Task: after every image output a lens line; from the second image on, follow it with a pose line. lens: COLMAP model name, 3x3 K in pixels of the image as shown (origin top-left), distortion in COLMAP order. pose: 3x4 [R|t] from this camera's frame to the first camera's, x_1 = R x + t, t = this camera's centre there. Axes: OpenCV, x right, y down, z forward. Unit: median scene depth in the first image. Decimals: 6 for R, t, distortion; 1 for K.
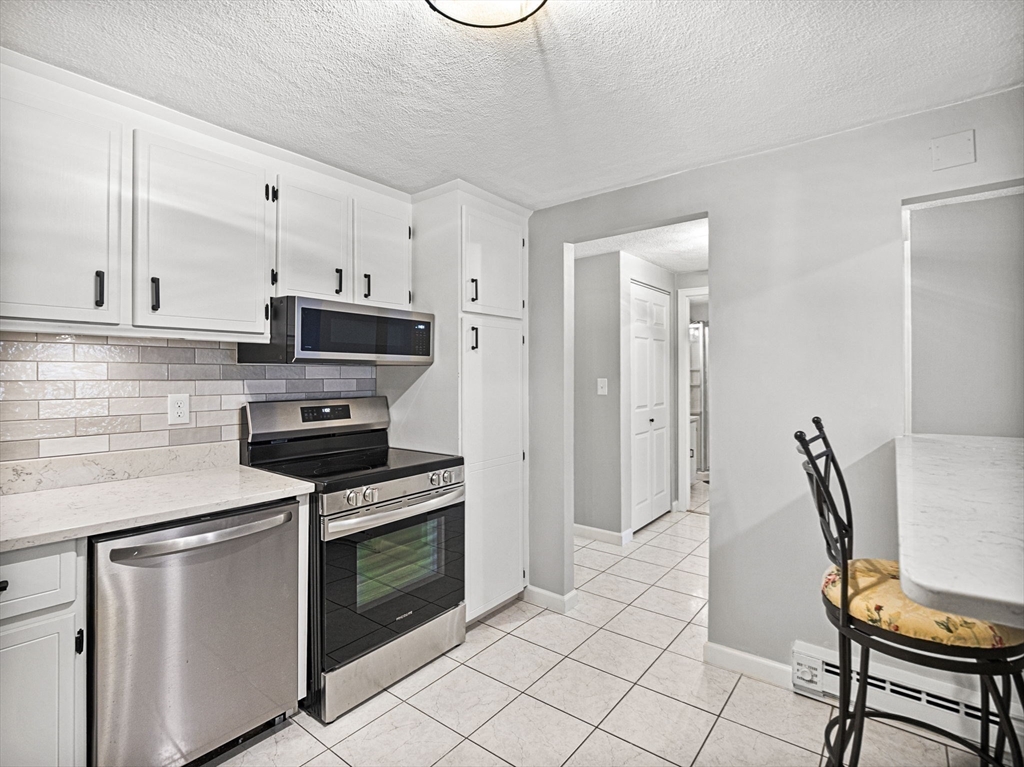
lens RADIAL K [[516.2, 0, 505.9], [0, 516.2, 378.3], [0, 0, 1]] dist [-0.003987, -0.004885]
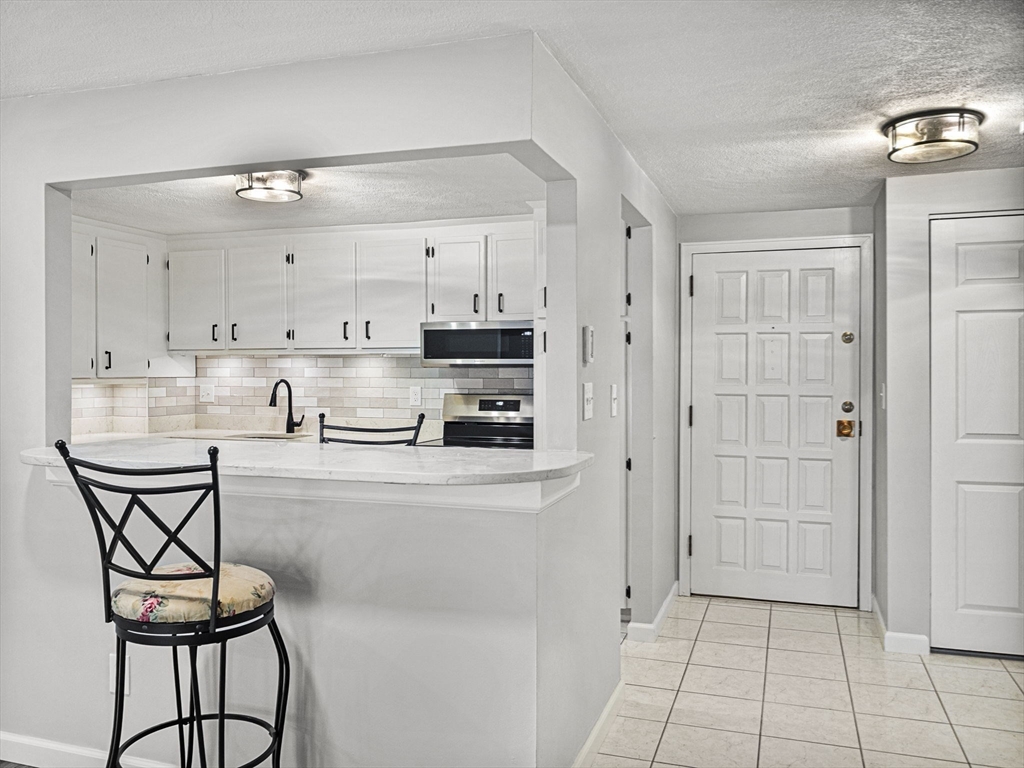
lens RADIAL K [[828.9, 0, 506.7], [0, 828.9, 384.3], [0, 0, 1]] dist [0.010828, 0.003453]
pose [[0.322663, 0.016242, -0.946375, 1.677982], [-0.007544, 0.999865, 0.014588, -0.014392], [0.946484, 0.002432, 0.322742, 0.391797]]
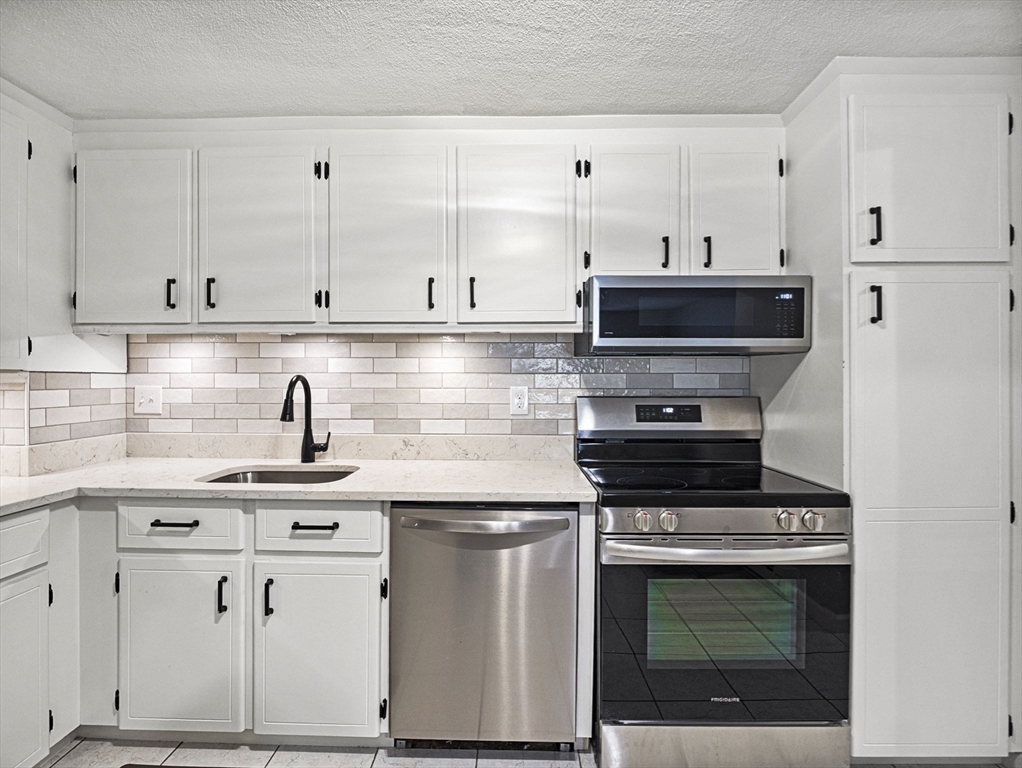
lens RADIAL K [[515.2, 0, 509.0], [0, 515.2, 382.0], [0, 0, 1]] dist [-0.003987, -0.004885]
pose [[0.597406, 0.004097, -0.801929, 0.181433], [-0.006736, 0.999977, 0.000091, 0.019194], [0.801911, 0.005347, 0.597420, 0.310879]]
